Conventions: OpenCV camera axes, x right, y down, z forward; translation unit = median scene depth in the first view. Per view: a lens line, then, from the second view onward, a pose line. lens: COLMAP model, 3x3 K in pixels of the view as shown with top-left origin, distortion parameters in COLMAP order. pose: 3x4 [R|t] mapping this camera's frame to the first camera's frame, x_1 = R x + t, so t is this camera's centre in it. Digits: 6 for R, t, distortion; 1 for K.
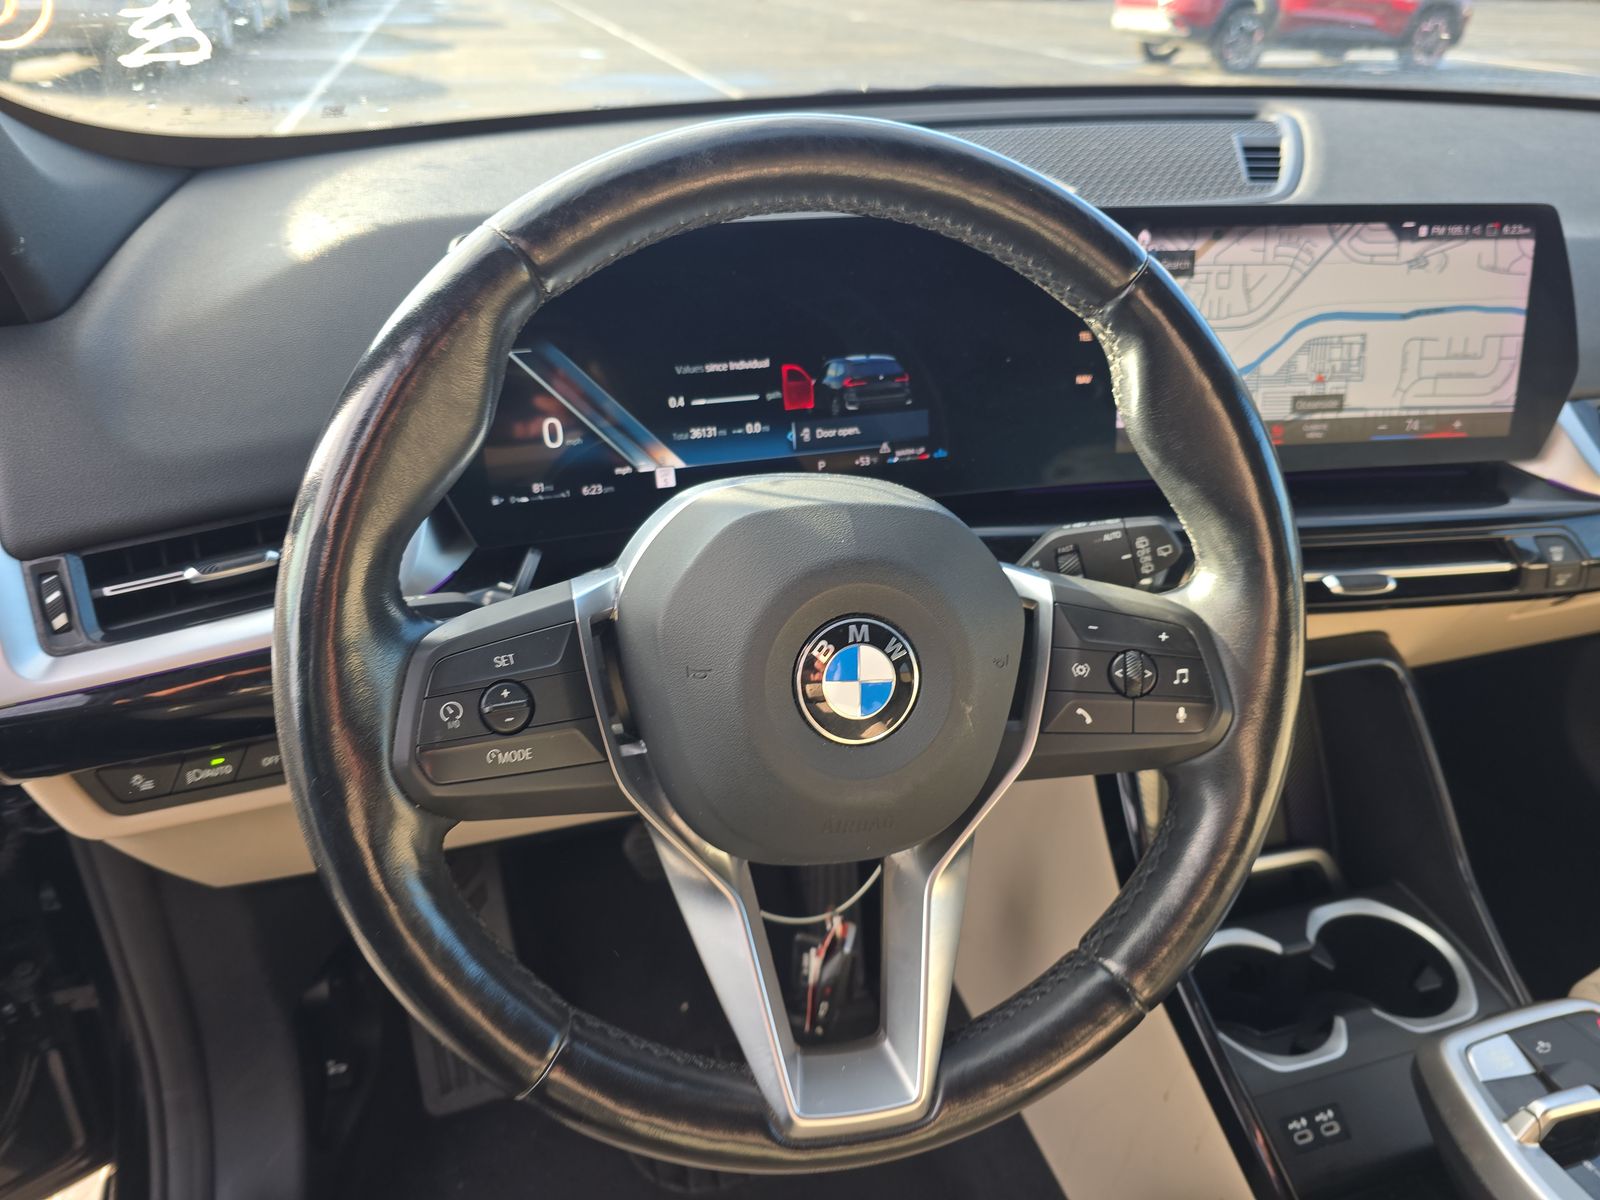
lens RADIAL K [[1079.3, 0, 727.2], [0, 1079.3, 545.2], [0, 0, 1]] dist [0.029855, -0.025757]
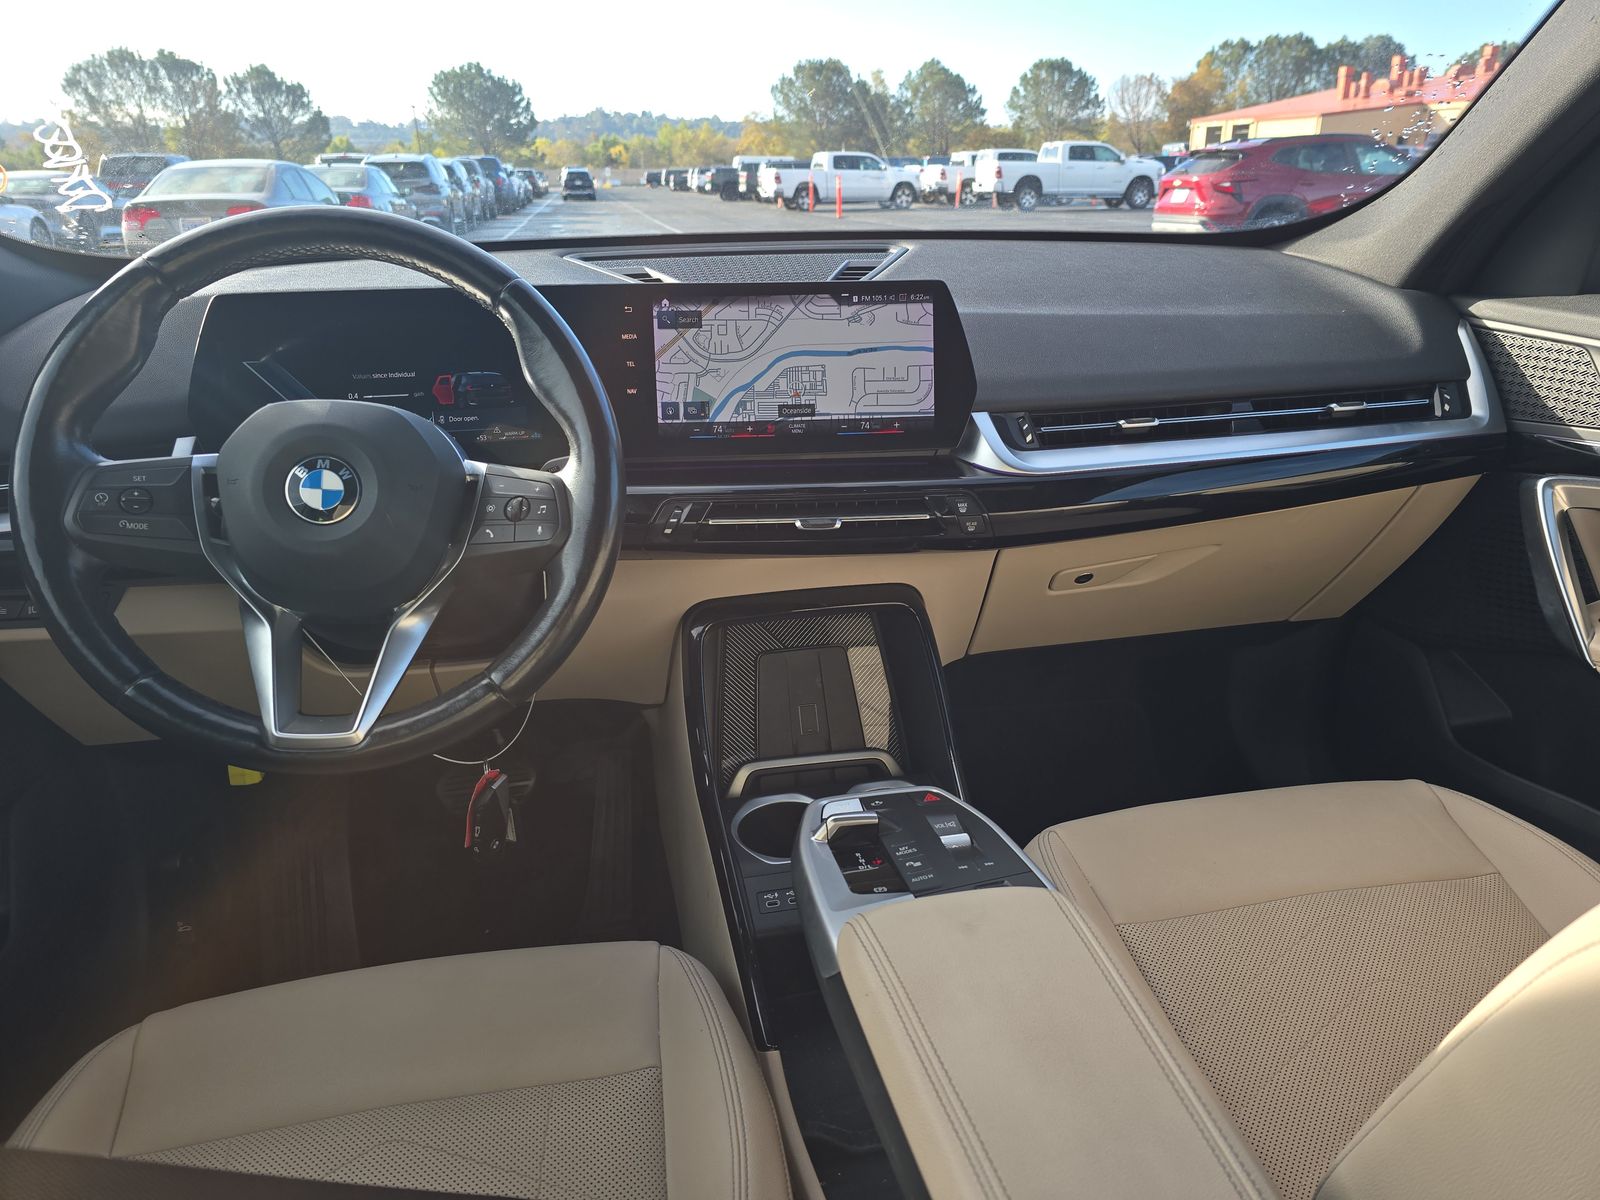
lens RADIAL K [[1079.3, 0, 804.3], [0, 1079.3, 596.7], [0, 0, 1]] dist [0.029855, -0.025757]
pose [[0.995120, 0.006333, -0.098468, 0.762398], [-0.021650, 0.987633, -0.155281, 0.391182], [0.096267, 0.156655, 0.982951, -0.478536]]
